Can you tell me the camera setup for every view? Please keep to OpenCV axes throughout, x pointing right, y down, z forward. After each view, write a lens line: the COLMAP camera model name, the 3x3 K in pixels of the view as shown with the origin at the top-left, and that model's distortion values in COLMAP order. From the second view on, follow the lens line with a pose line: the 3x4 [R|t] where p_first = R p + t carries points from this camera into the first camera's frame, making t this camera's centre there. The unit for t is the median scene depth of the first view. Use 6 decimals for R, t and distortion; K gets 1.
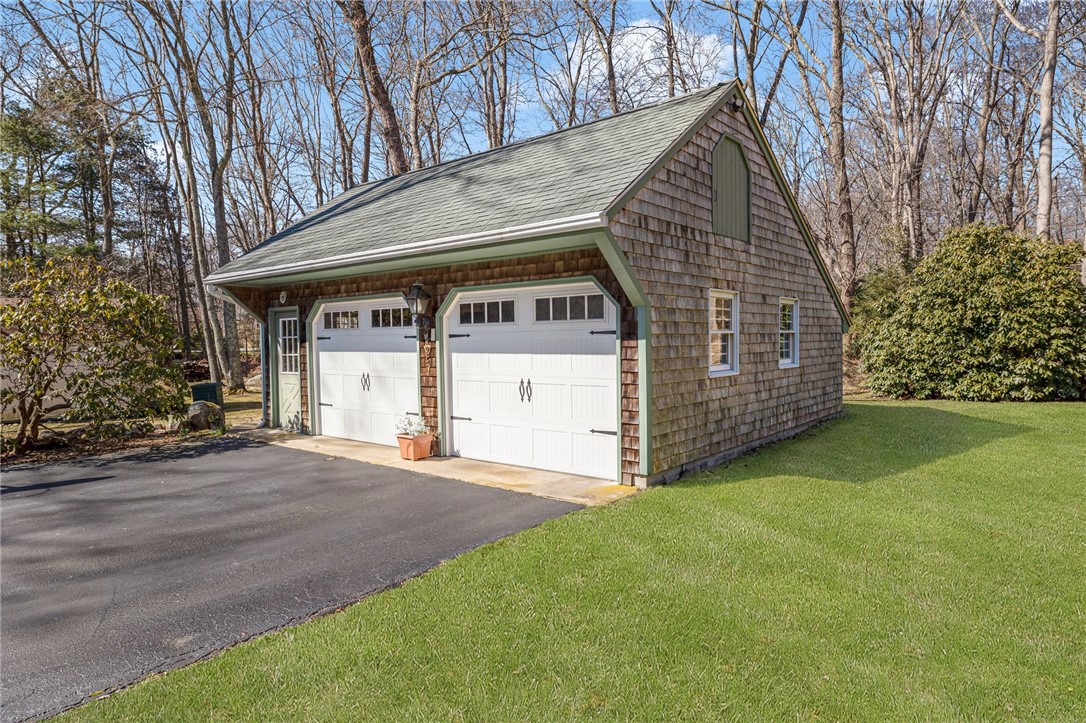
lens RADIAL K [[653.7, 0, 543.0], [0, 653.7, 361.5], [0, 0, 1]] dist [-0.007401, -0.001604]
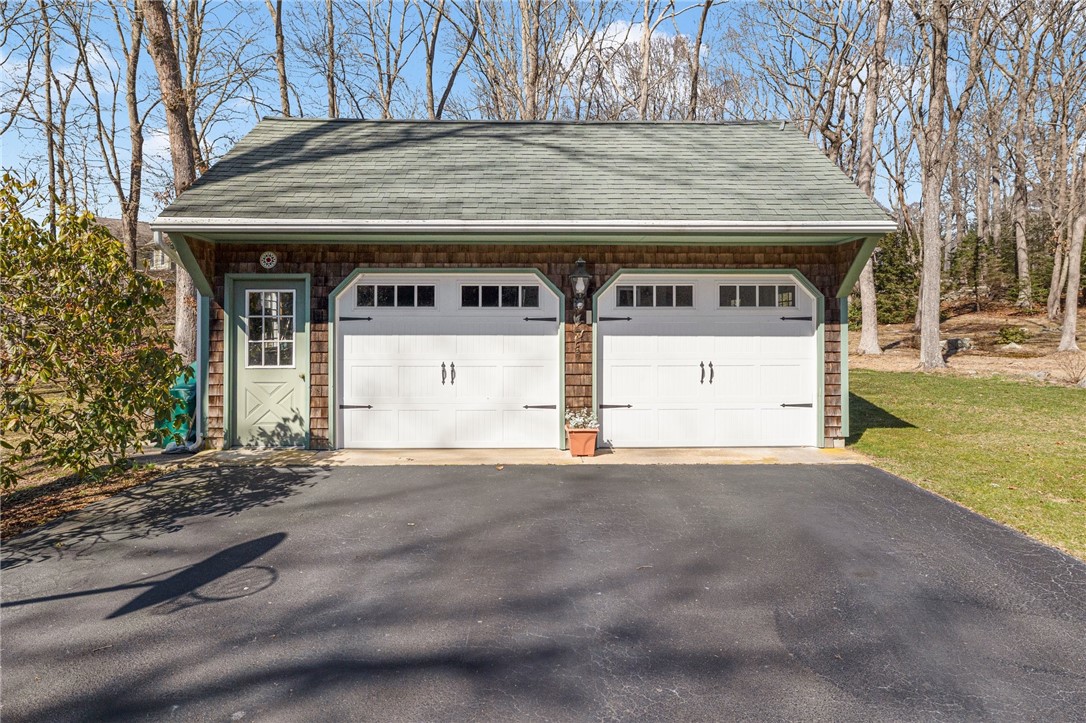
lens RADIAL K [[663.7, 0, 542.9], [0, 663.7, 324.4], [0, 0, 1]] dist [-0.006037, -0.001096]
pose [[0.750584, 0.017865, 0.660534, -0.798415], [0.012826, 0.999052, -0.041595, 0.006966], [-0.660651, 0.039692, 0.749643, 0.325939]]
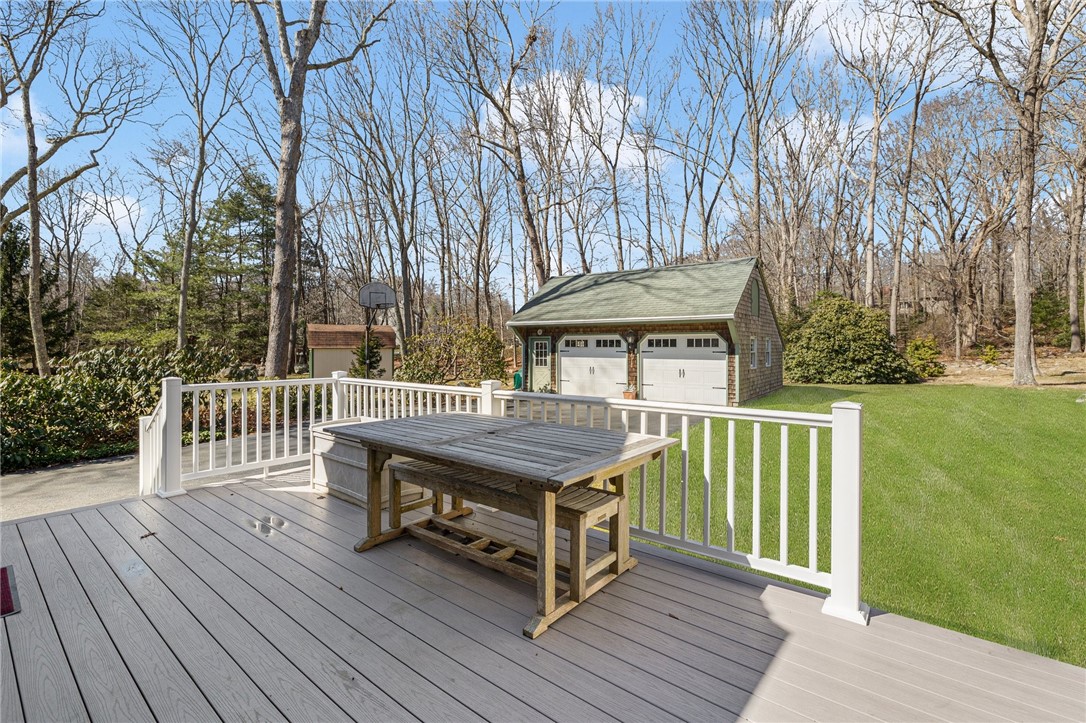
lens RADIAL K [[500.4, 0, 523.6], [0, 500.4, 349.6], [0, 0, 1]] dist [-0.017552, 0.000033]
pose [[0.998827, 0.014447, 0.046225, -0.653291], [-0.013053, 0.999455, -0.030325, 0.015940], [-0.046638, 0.029686, 0.998471, -0.845053]]
